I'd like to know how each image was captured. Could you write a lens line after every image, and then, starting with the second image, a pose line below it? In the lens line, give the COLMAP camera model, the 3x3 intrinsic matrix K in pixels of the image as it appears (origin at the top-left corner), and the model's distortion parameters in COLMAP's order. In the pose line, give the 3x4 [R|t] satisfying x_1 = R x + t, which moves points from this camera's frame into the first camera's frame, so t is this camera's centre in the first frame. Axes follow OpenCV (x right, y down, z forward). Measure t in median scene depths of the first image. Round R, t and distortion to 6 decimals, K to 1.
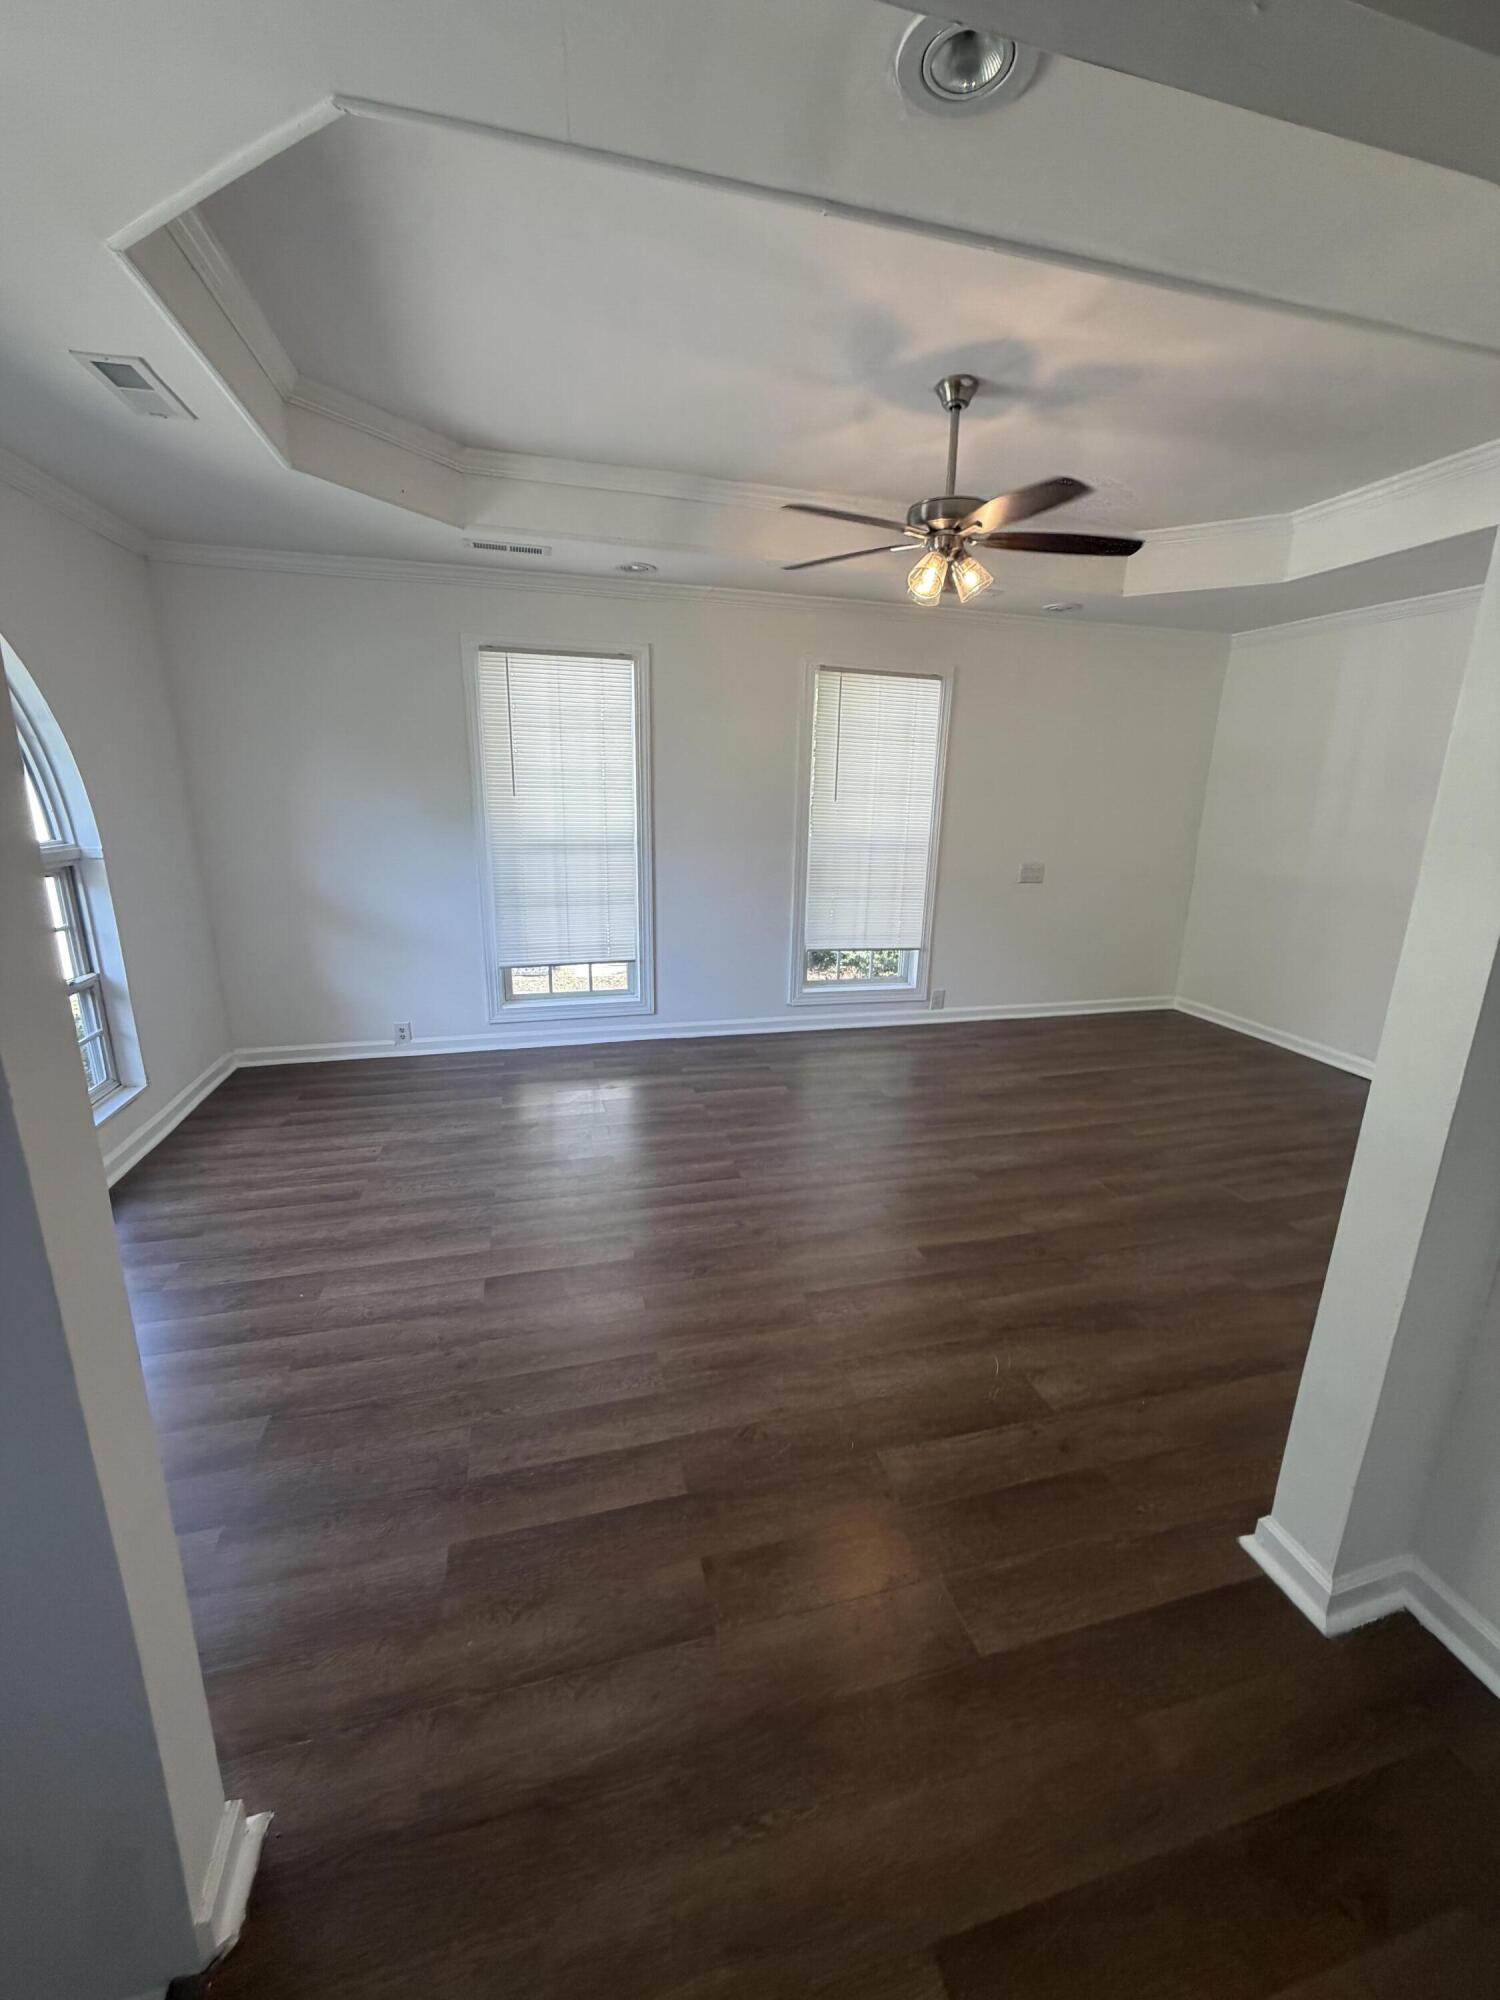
lens RADIAL K [[792.1, 0, 754.5], [0, 792.1, 995.3], [0, 0, 1]] dist [-0.001495, -0.000091]
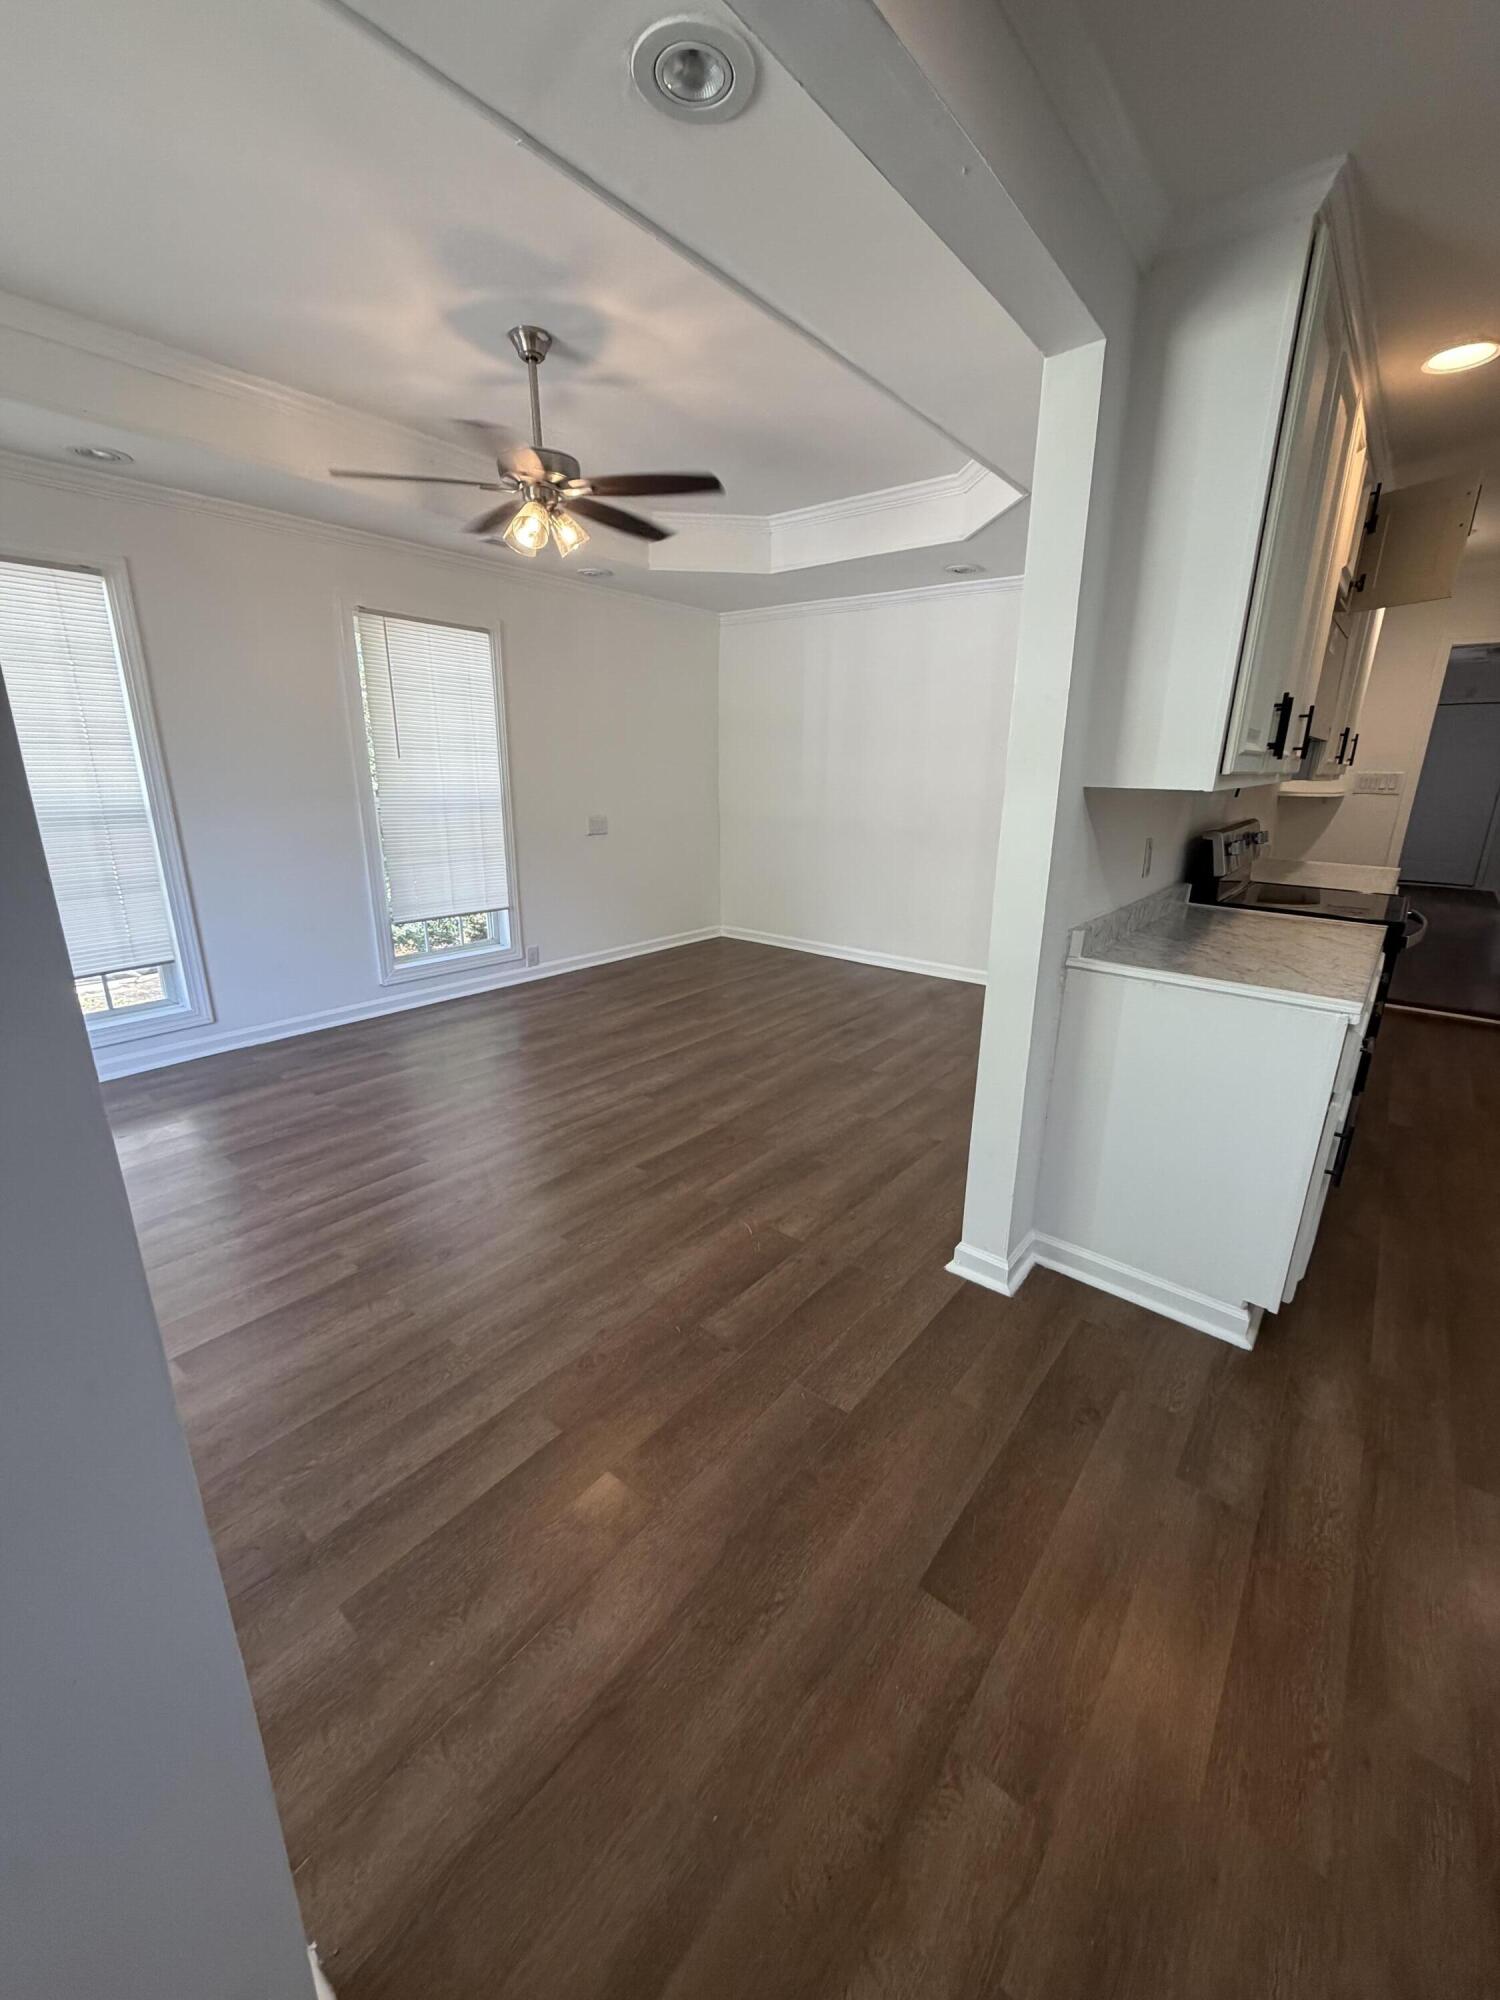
lens RADIAL K [[794.5, 0, 749.0], [0, 794.5, 997.7], [0, 0, 1]] dist [-0.002256, -0.000088]
pose [[0.809165, -0.177631, 0.560089, -0.186658], [0.154616, 0.983985, 0.088694, 0.014941], [-0.566874, 0.014831, 0.823671, 0.010012]]
